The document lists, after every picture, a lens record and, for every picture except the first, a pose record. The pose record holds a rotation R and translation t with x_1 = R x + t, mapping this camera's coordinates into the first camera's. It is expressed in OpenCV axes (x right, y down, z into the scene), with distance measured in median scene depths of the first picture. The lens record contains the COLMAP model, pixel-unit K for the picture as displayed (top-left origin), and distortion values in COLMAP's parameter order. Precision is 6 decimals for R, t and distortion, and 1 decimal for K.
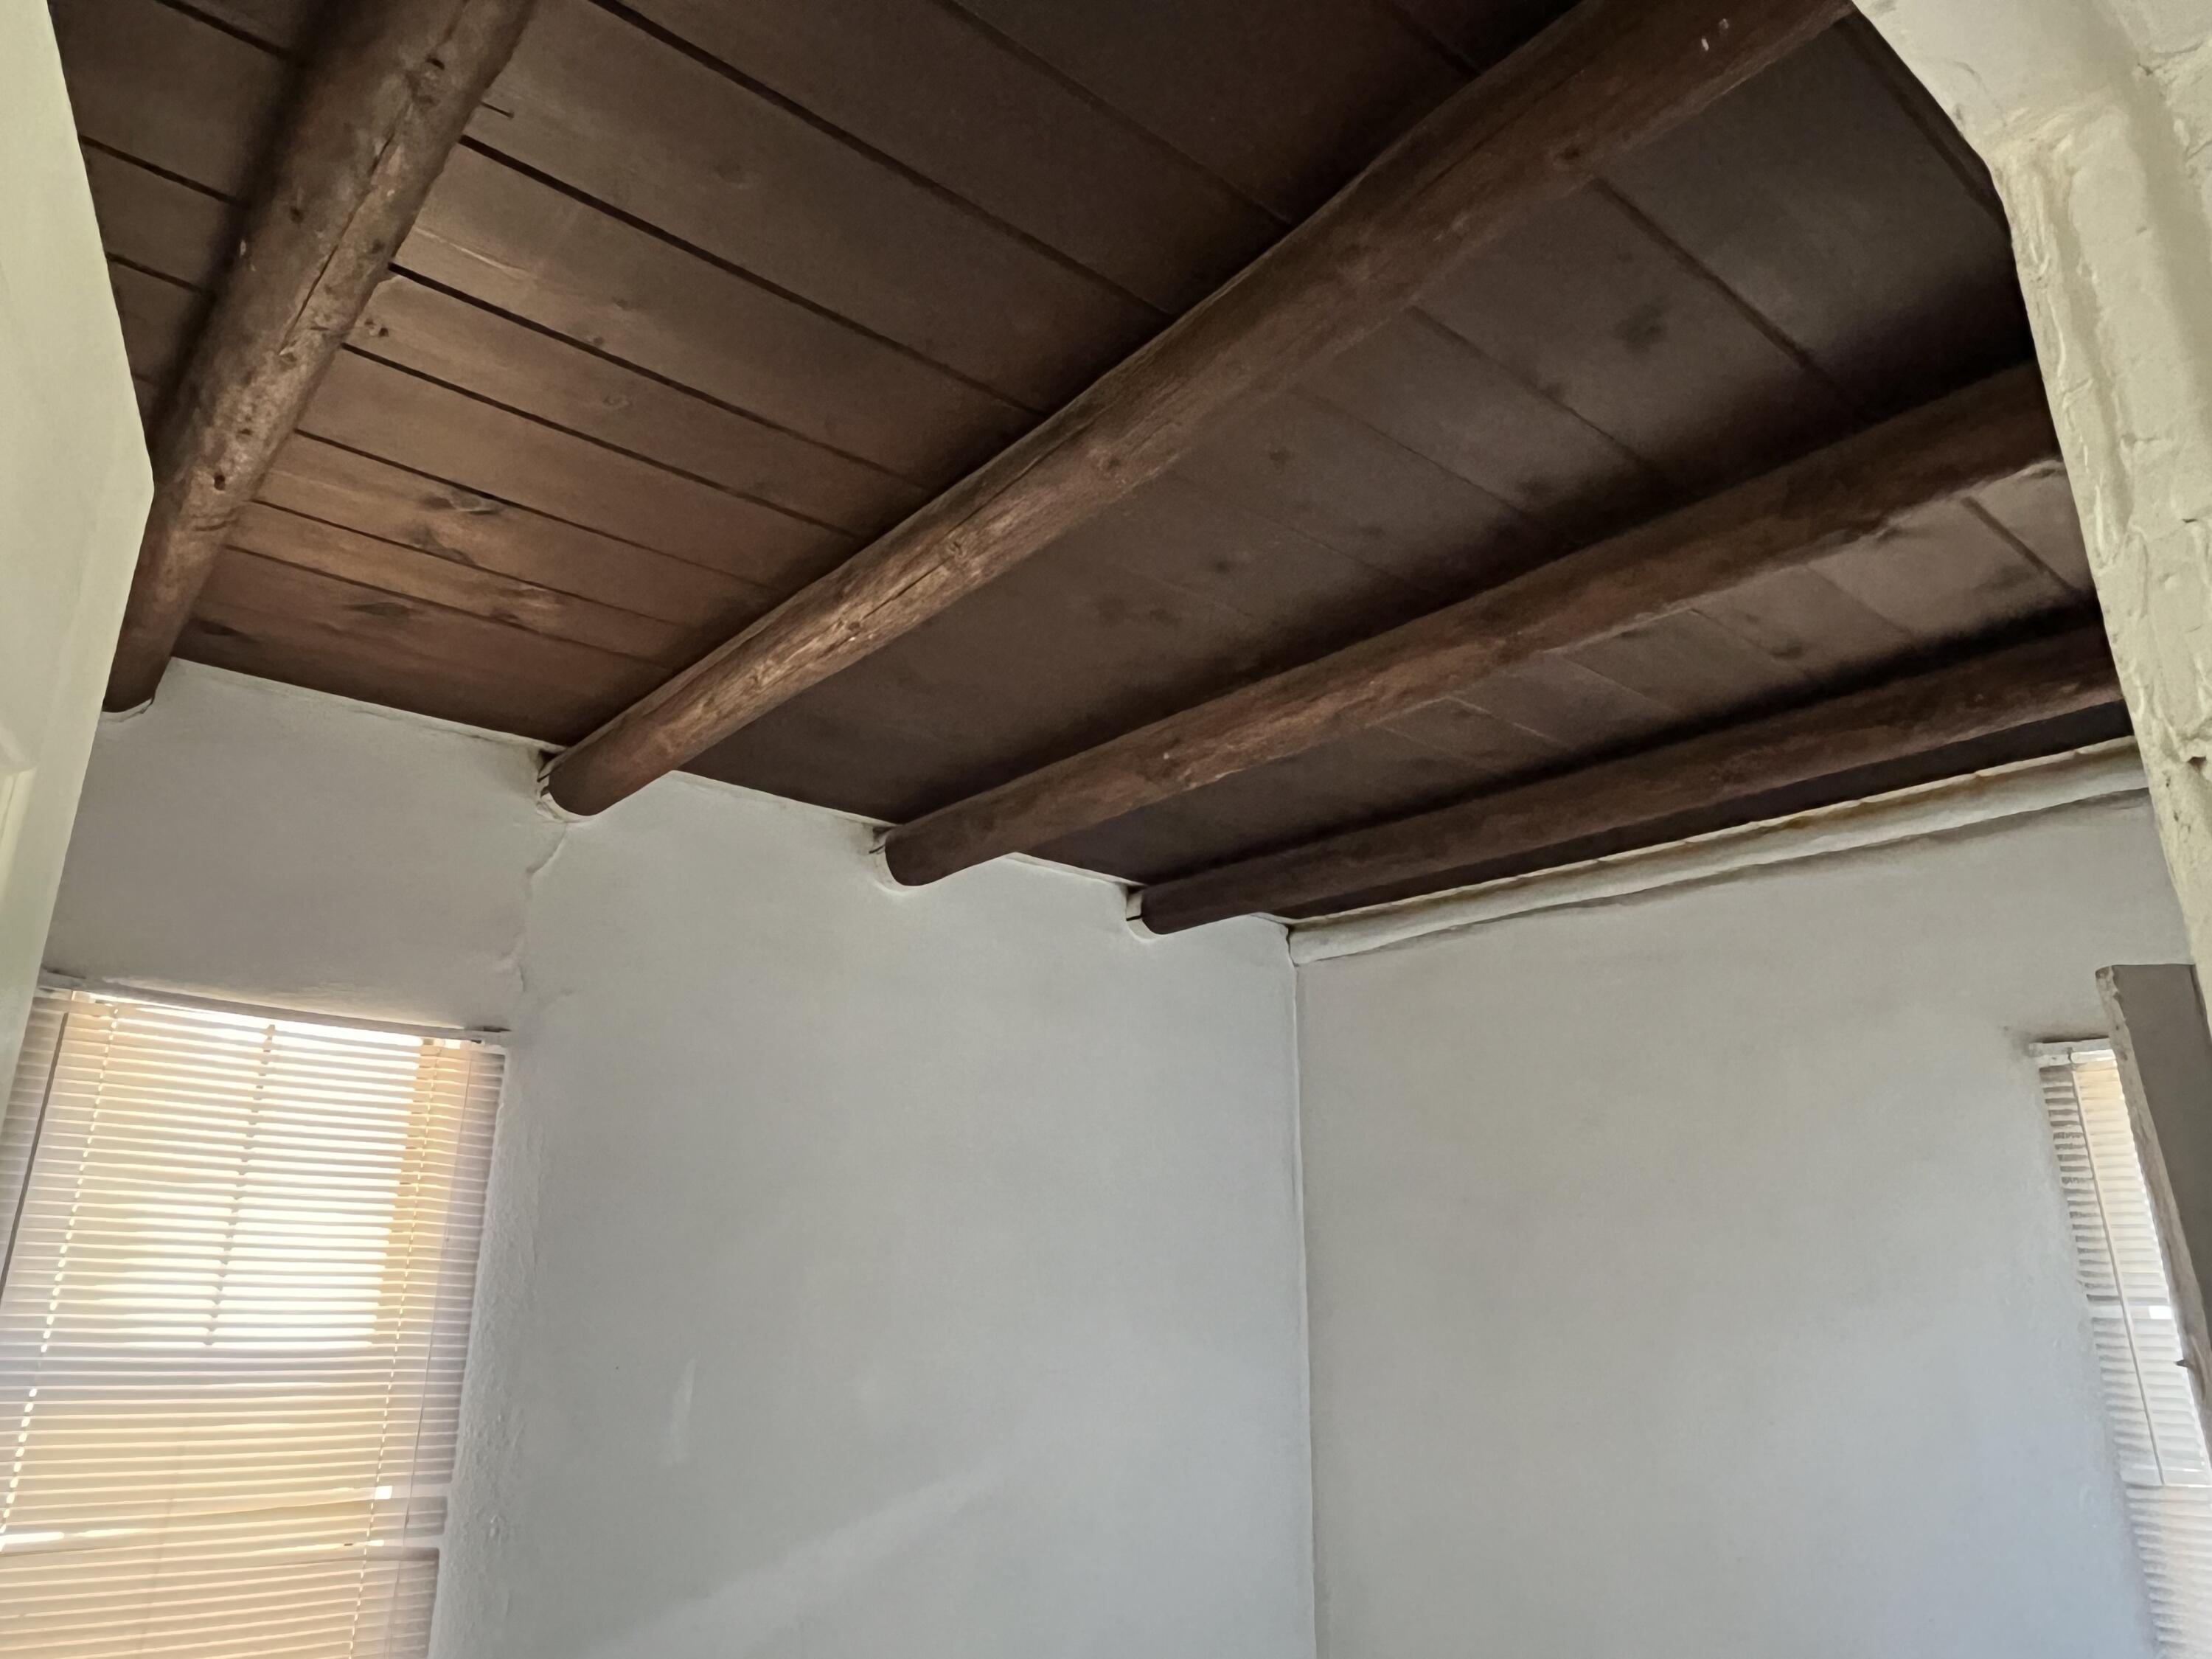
lens RADIAL K [[1382.1, 0, 1106.0], [0, 1382.1, 829.5], [0, 0, 1]] dist [-0.002033, -0.004829]
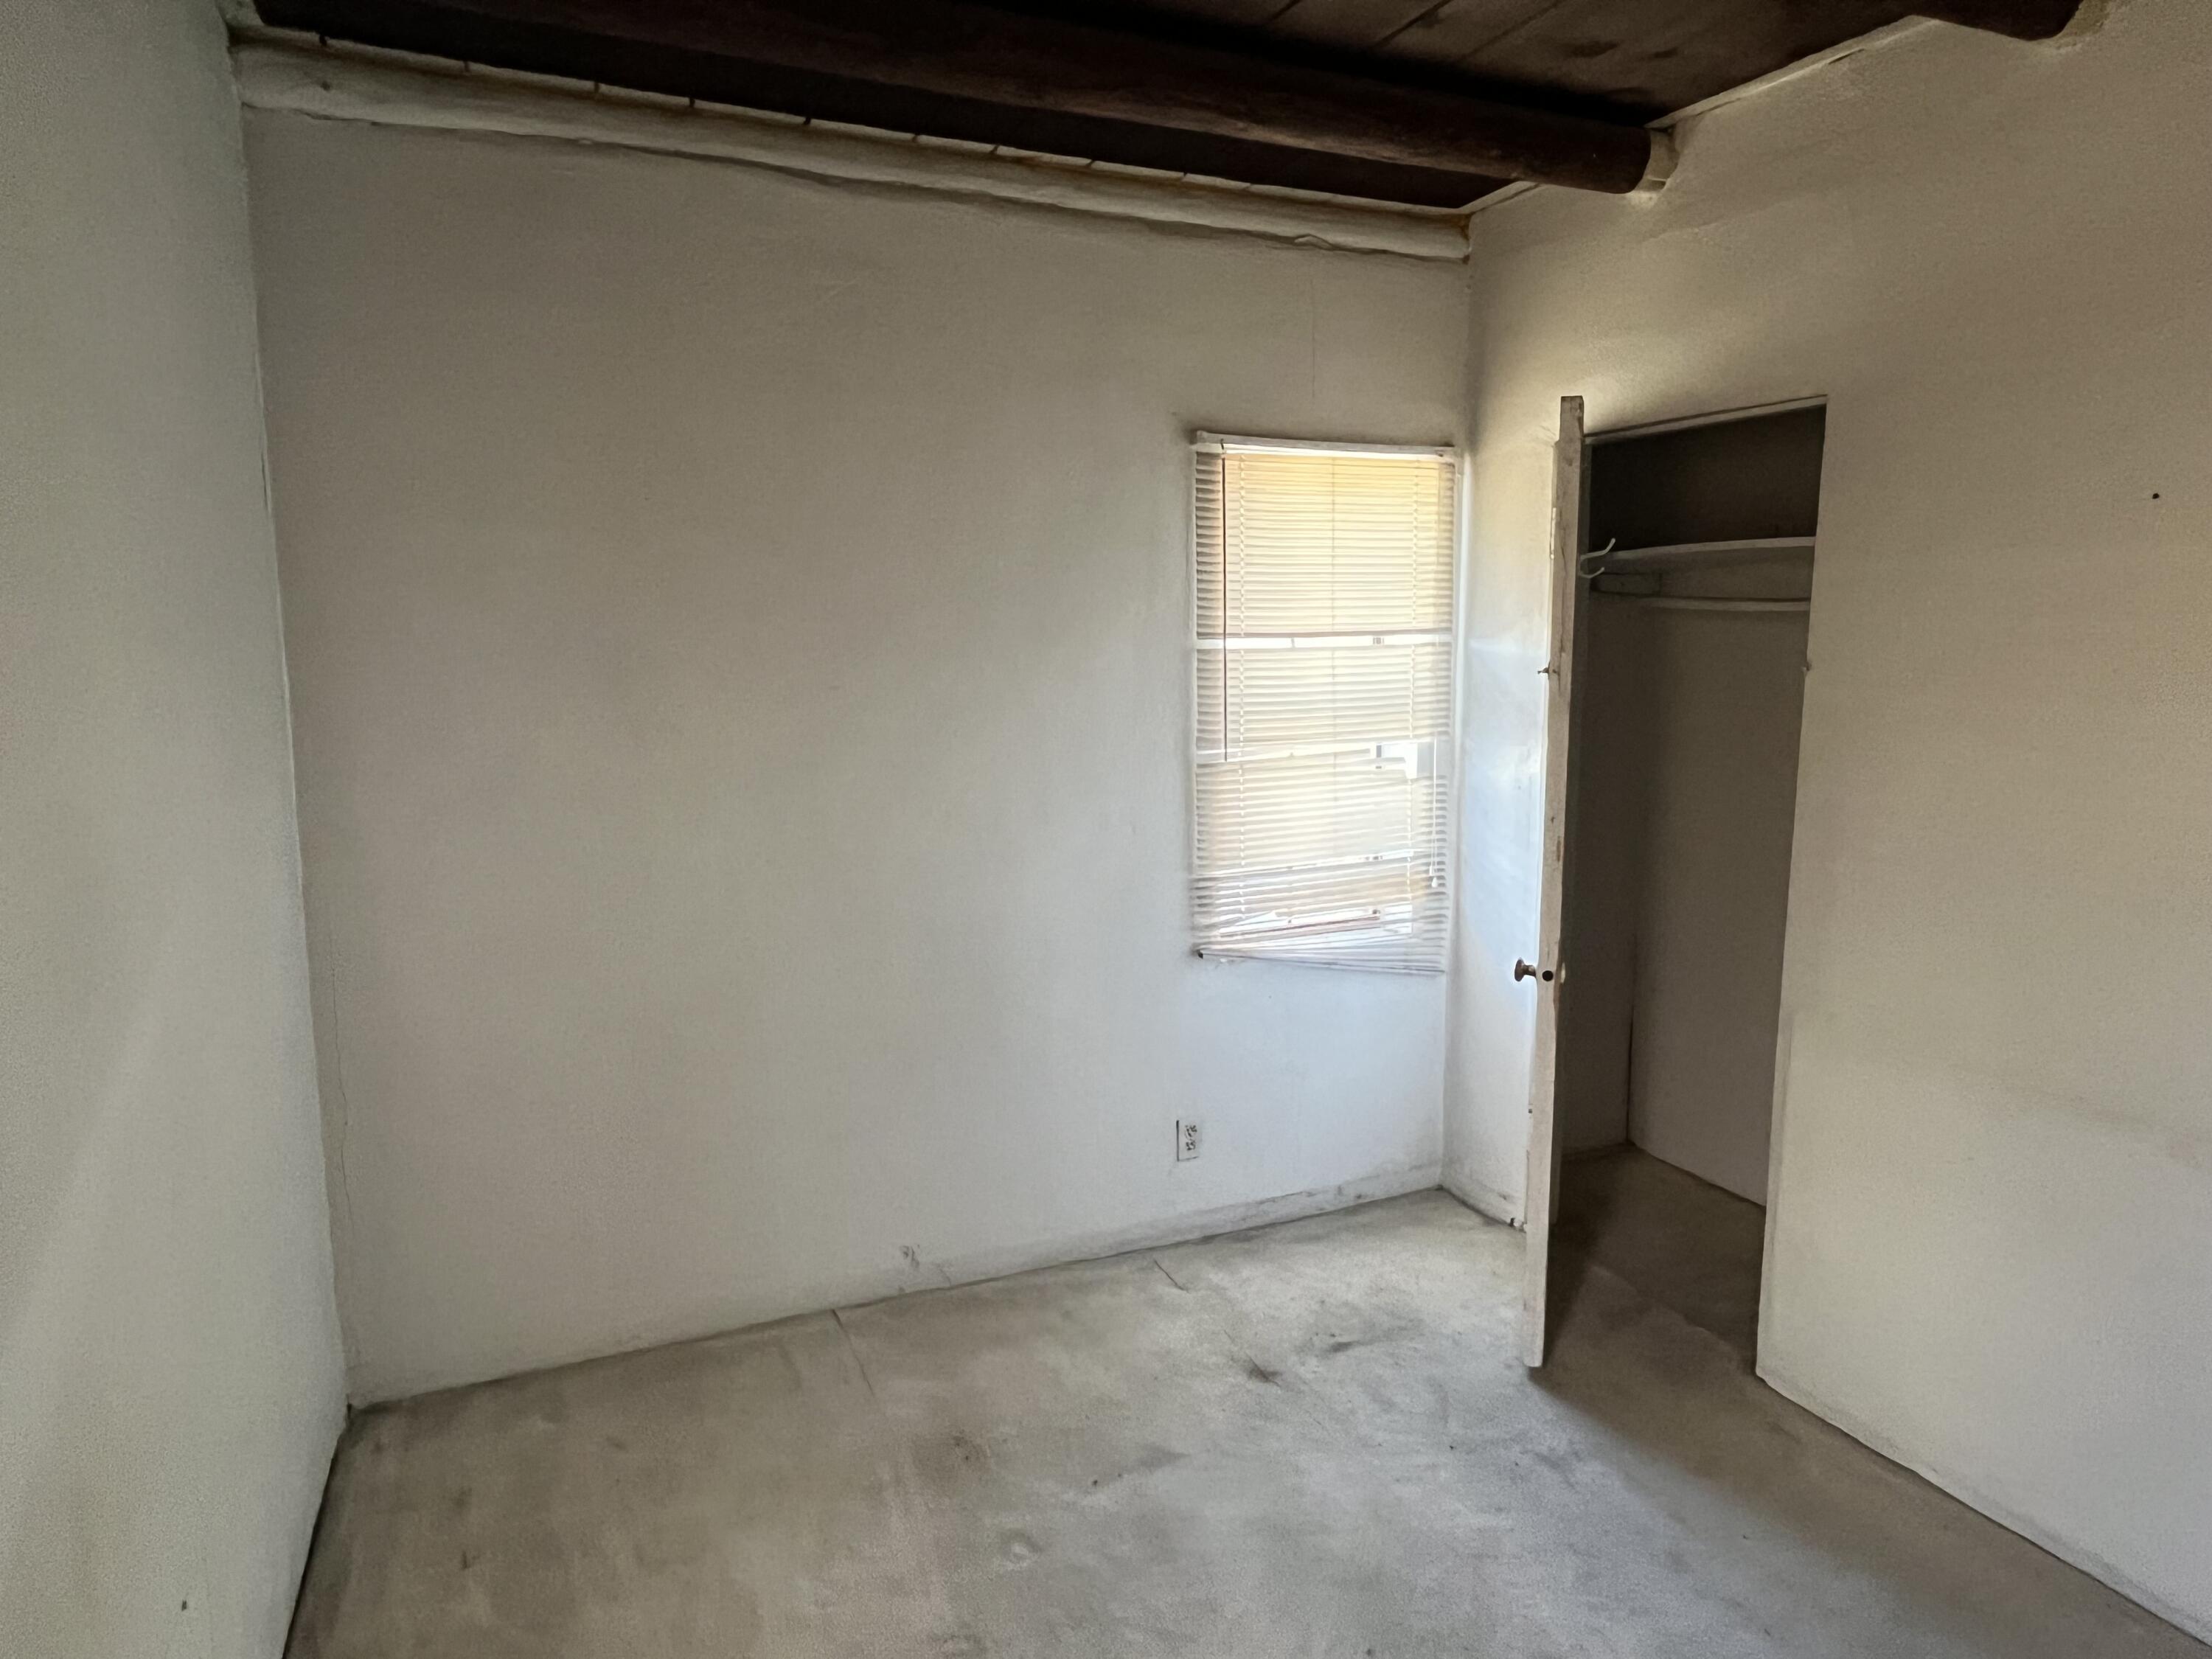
lens RADIAL K [[1393.9, 0, 1106.0], [0, 1393.9, 829.5], [0, 0, 1]] dist [0.002750, -0.000571]
pose [[0.256257, -0.170879, 0.951384, -0.260290], [-0.287200, 0.926341, 0.243739, 0.093651], [-0.922956, -0.335697, 0.188305, 0.336325]]
